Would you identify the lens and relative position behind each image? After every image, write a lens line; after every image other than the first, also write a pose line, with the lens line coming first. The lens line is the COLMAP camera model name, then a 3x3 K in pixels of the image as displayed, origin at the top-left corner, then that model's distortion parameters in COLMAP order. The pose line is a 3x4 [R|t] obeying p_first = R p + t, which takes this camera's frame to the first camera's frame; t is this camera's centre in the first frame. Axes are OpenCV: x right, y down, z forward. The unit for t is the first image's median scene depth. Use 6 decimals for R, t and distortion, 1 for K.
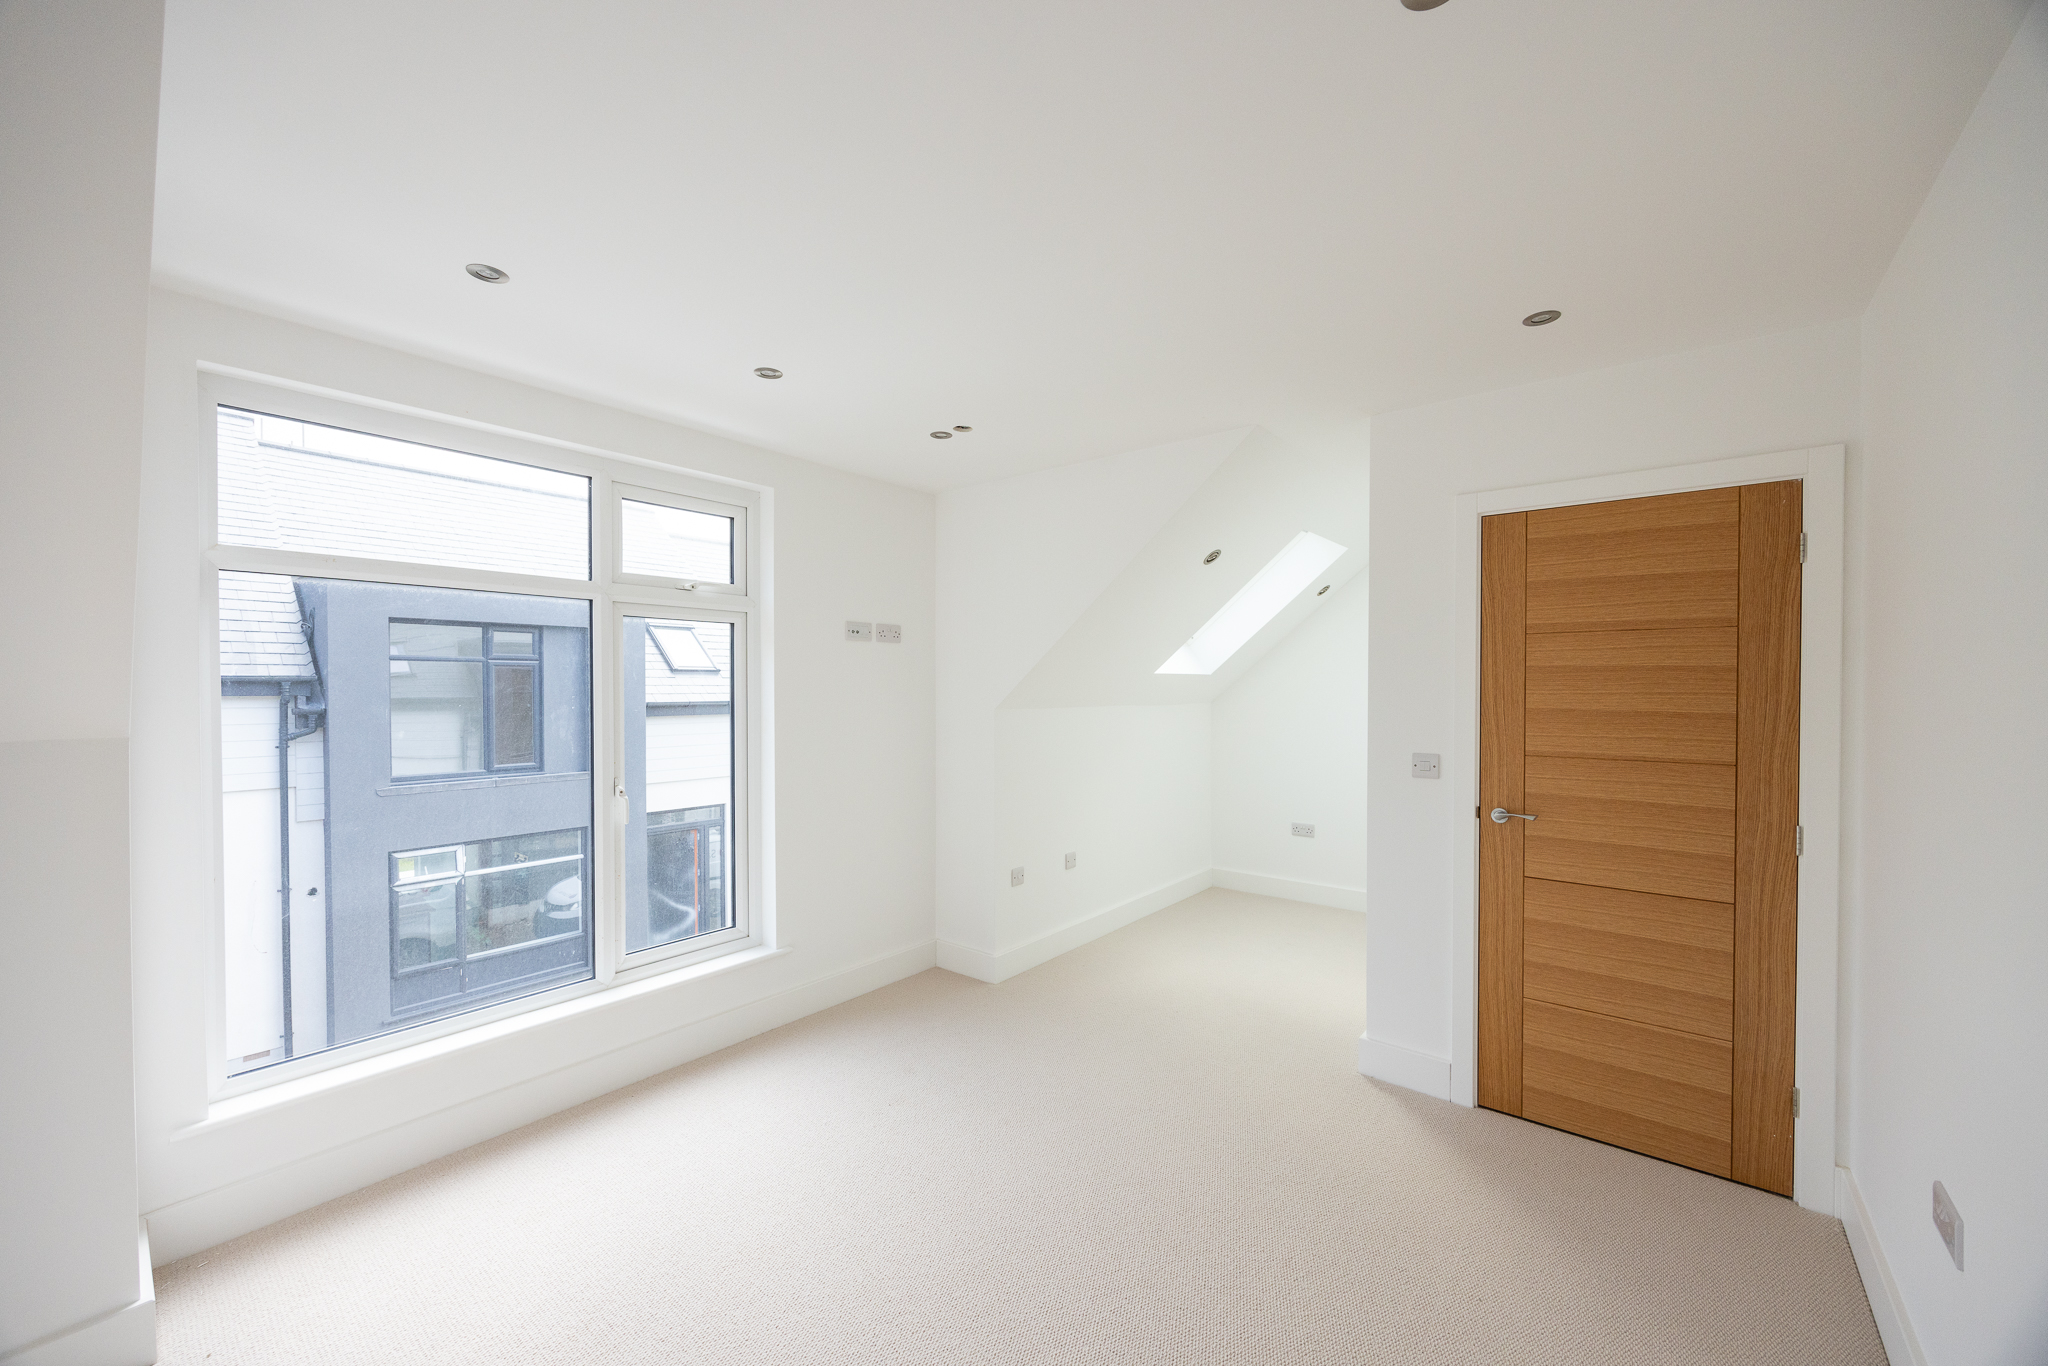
lens RADIAL K [[826.1, 0, 1019.0], [0, 826.1, 690.4], [0, 0, 1]] dist [0.001060, -0.000078]
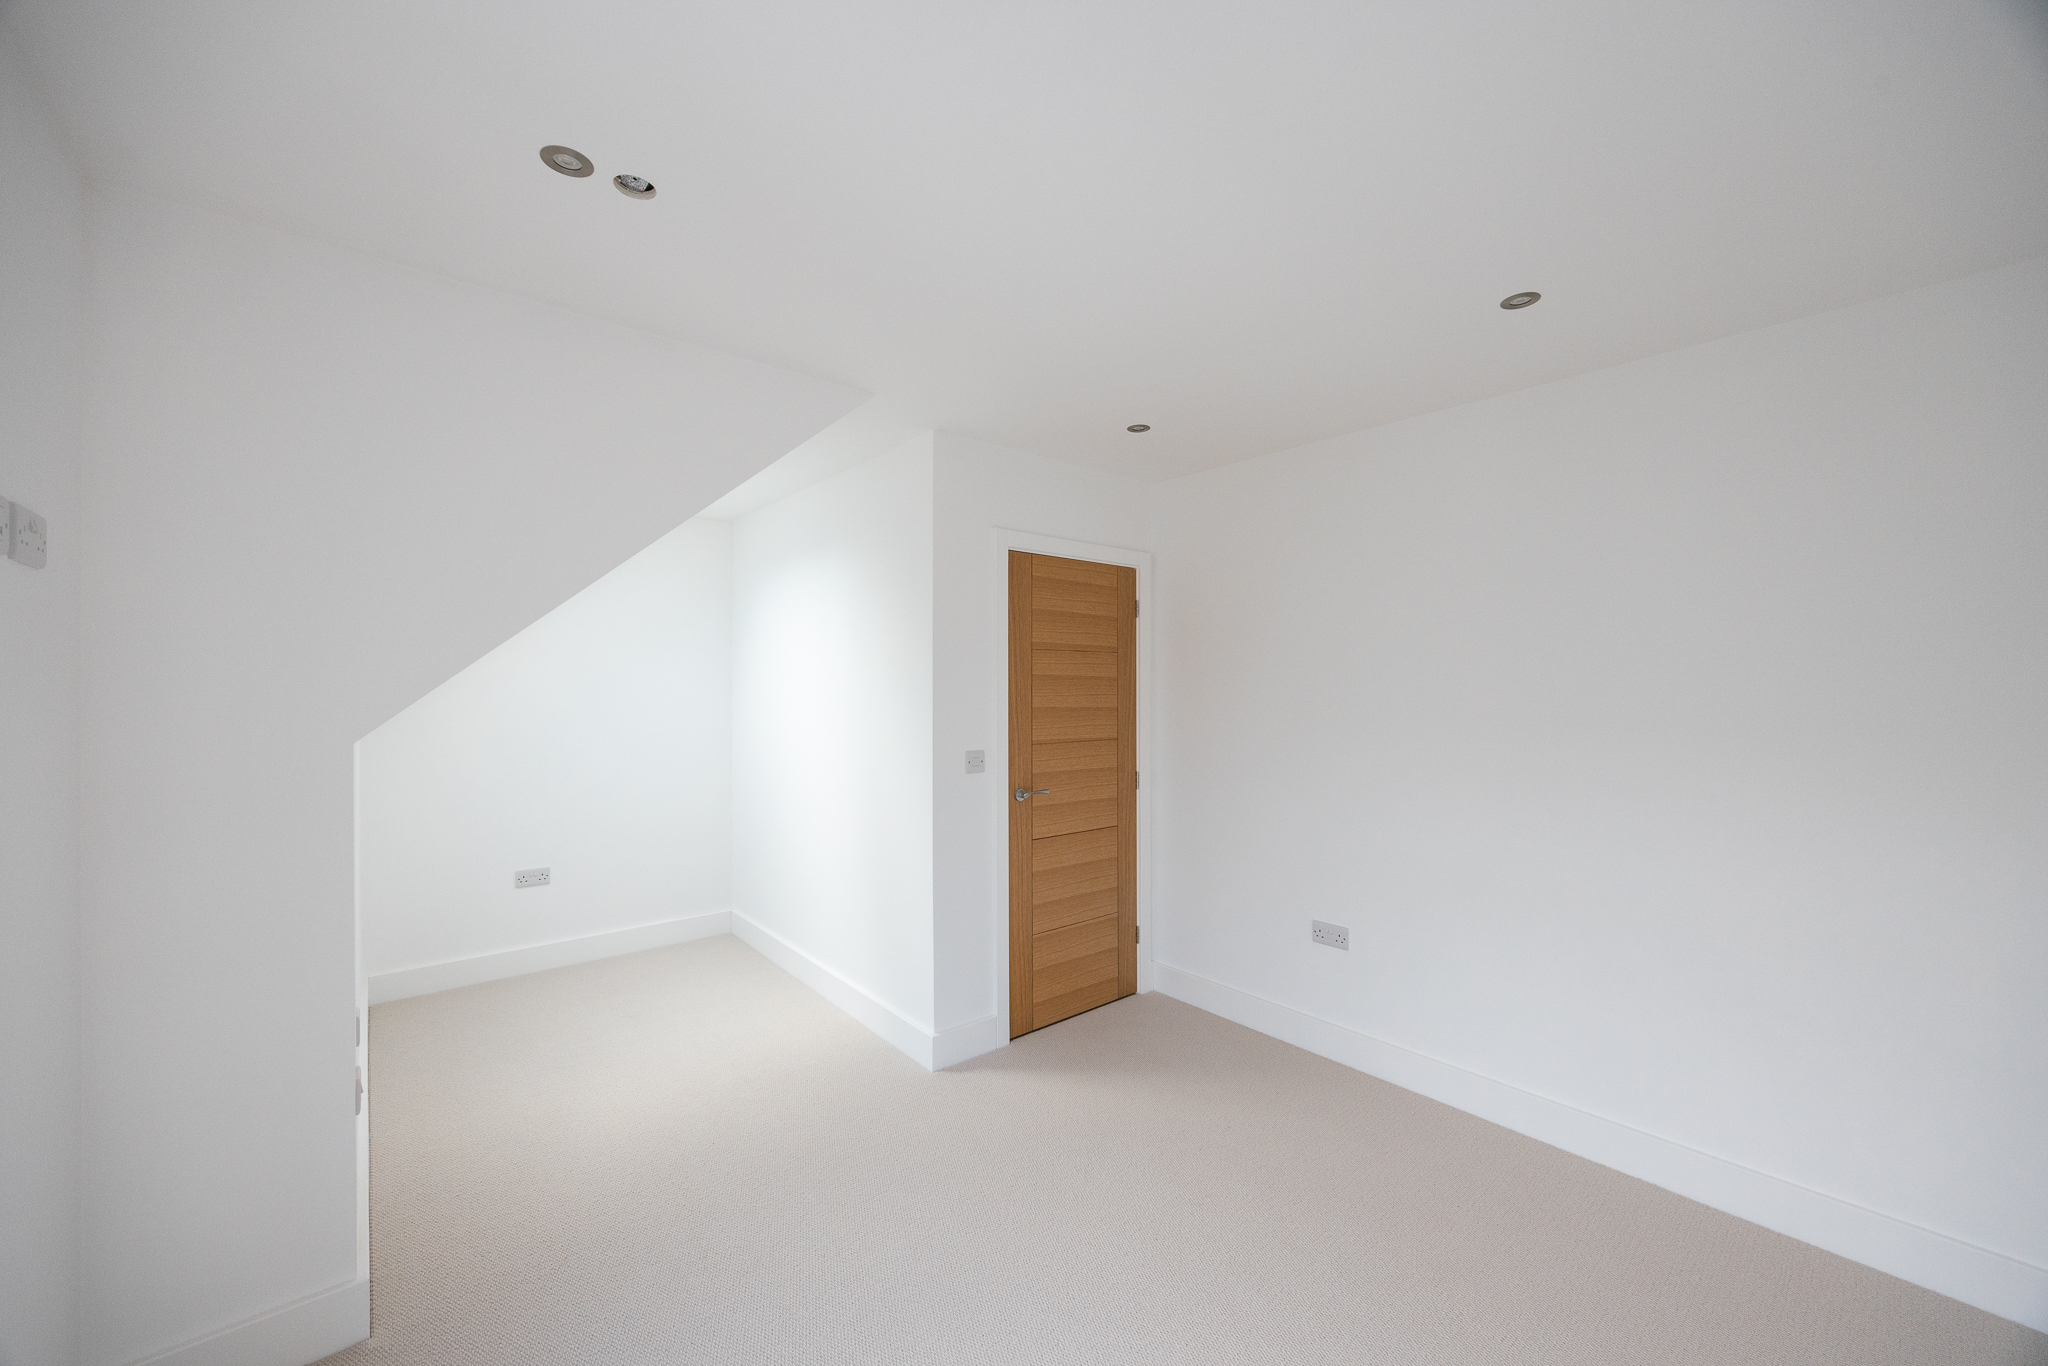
lens RADIAL K [[786.7, 0, 1024.0], [0, 786.7, 683.0], [0, 0, 1]] dist [-0.008039, -0.000126]
pose [[0.164985, 0.002561, 0.986293, -0.548078], [0.009437, 0.999947, -0.004175, -0.010780], [-0.986251, 0.009996, 0.164952, 0.758356]]
